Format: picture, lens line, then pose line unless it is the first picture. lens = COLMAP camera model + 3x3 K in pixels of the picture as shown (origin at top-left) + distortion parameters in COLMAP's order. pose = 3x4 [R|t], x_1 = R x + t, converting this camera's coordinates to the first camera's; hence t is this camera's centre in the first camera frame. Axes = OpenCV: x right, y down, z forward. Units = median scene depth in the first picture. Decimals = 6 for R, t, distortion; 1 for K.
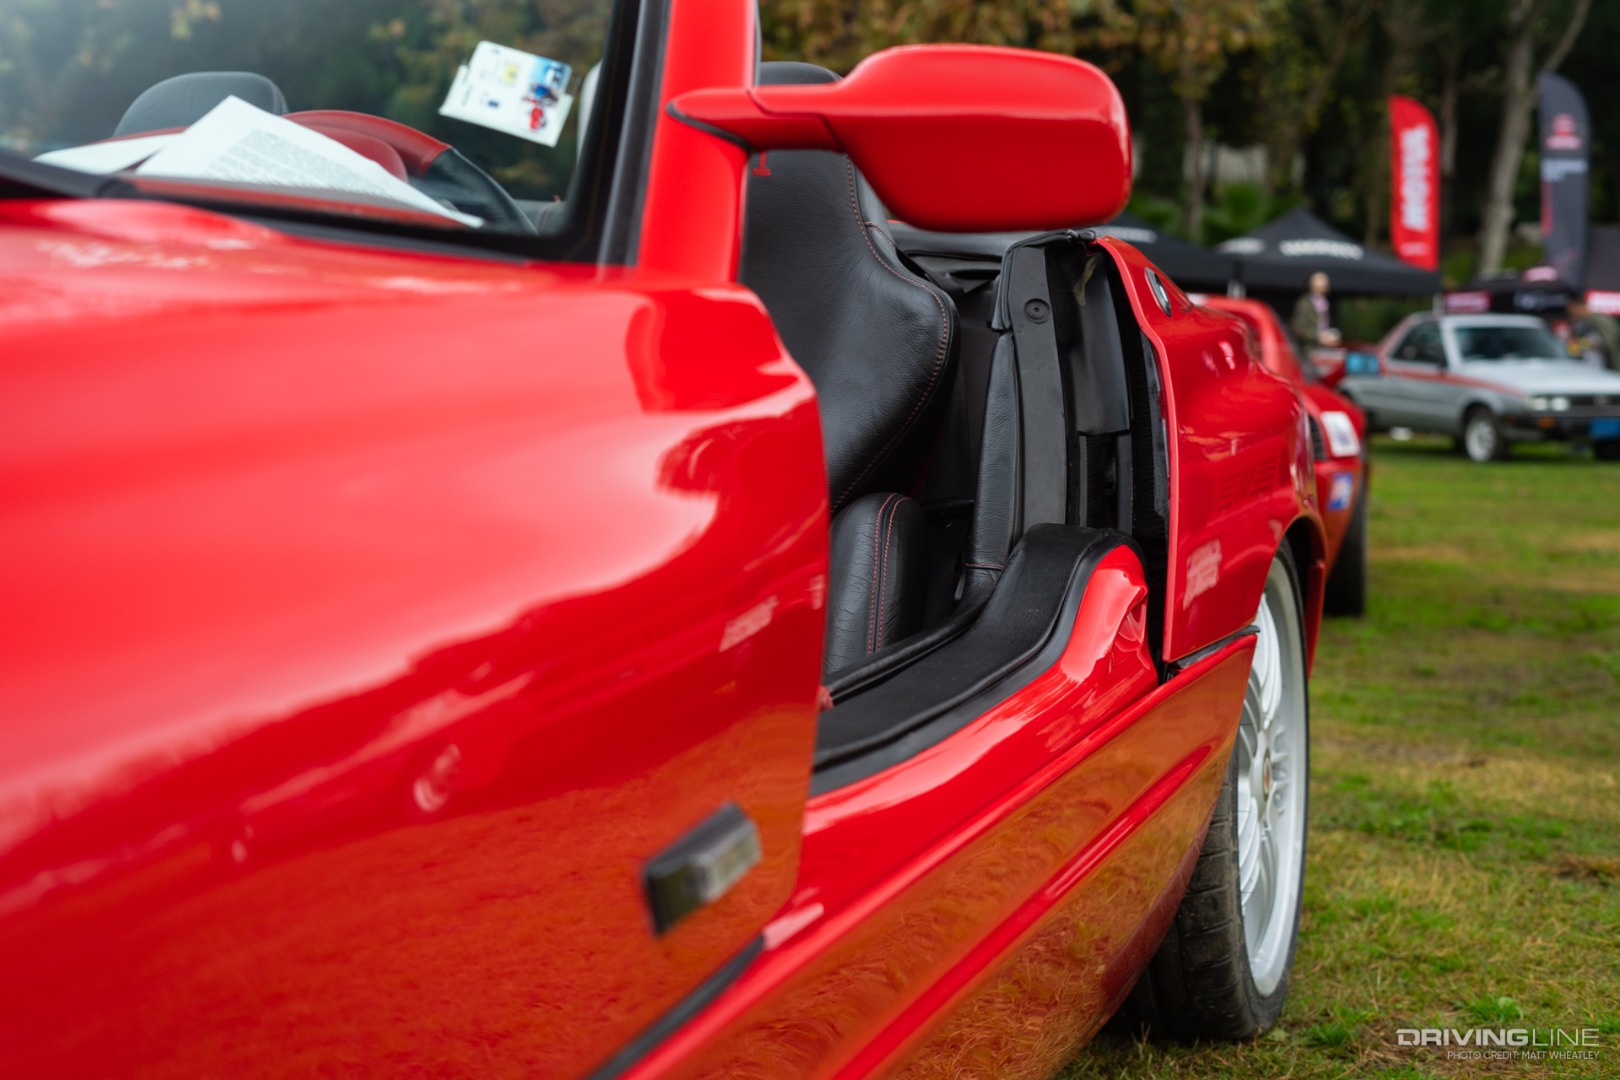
lens RADIAL K [[2356.2, 0, 808.3], [0, 2356.2, 540.1], [0, 0, 1]] dist [-0.005609, 0.000000]
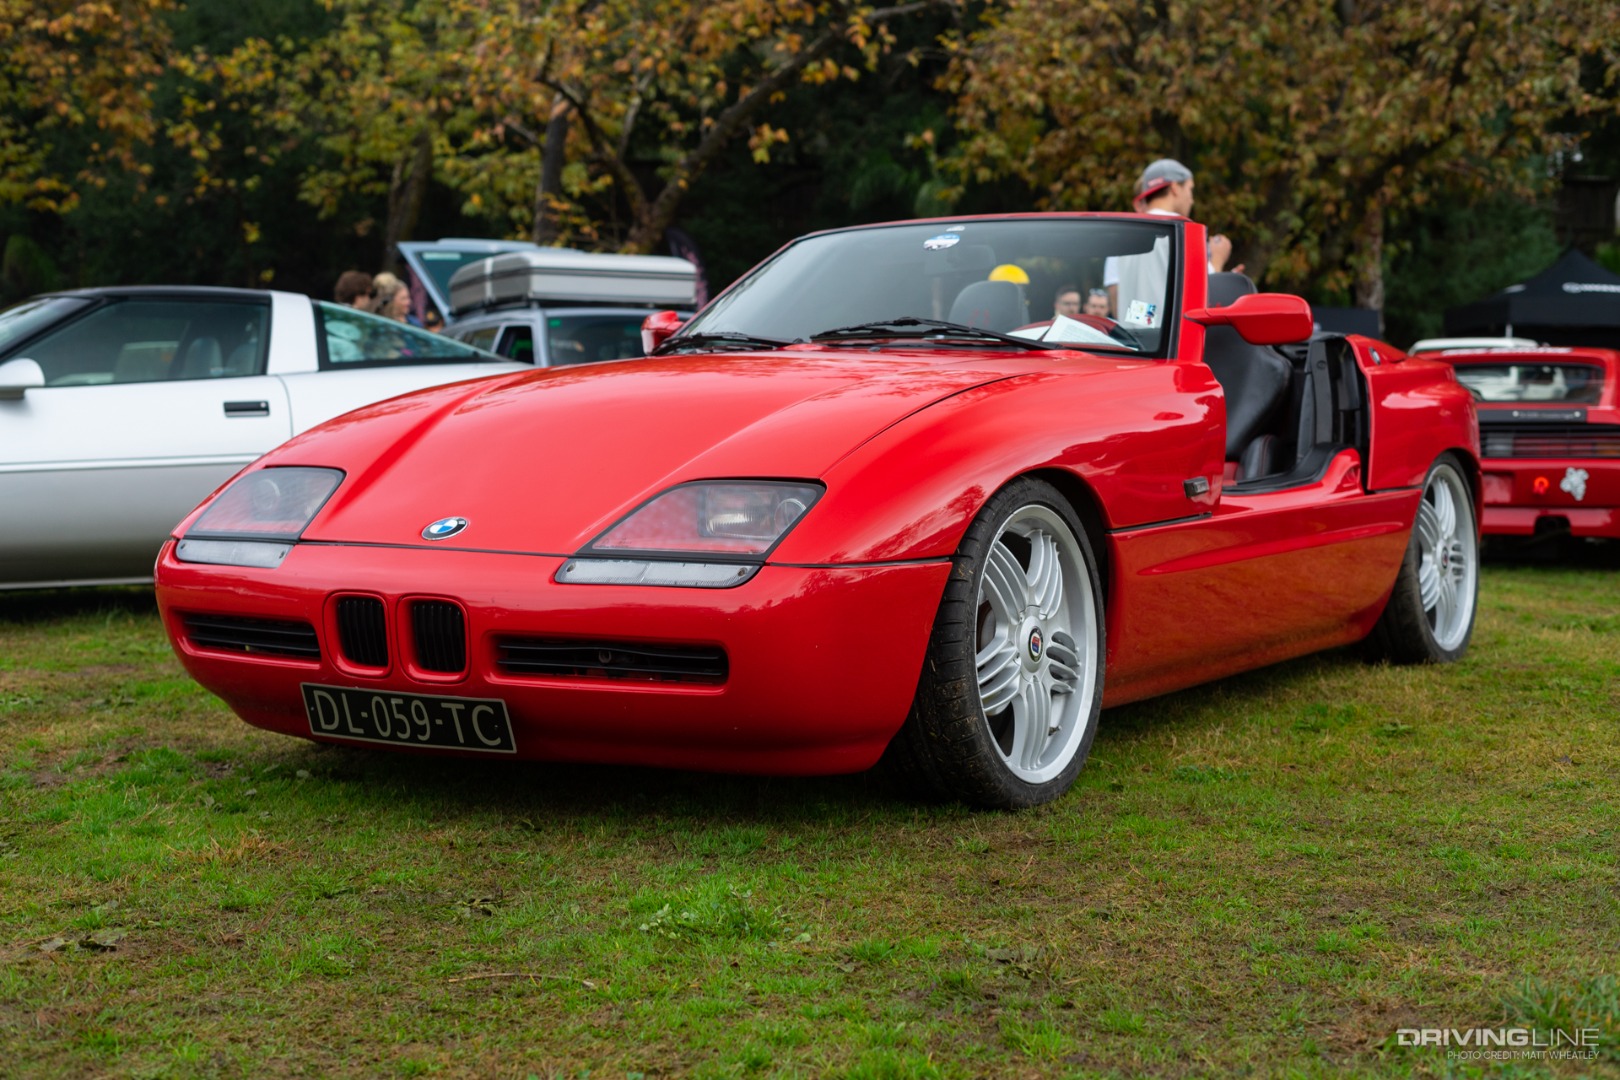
lens RADIAL K [[2356.2, 0, 809.6], [0, 2356.2, 535.8], [0, 0, 1]] dist [-0.005609, 0.000000]
pose [[0.976710, -0.026203, -0.212958, 0.097104], [0.019423, 0.999238, -0.033870, 0.184067], [0.213683, 0.028945, 0.976474, -1.814203]]
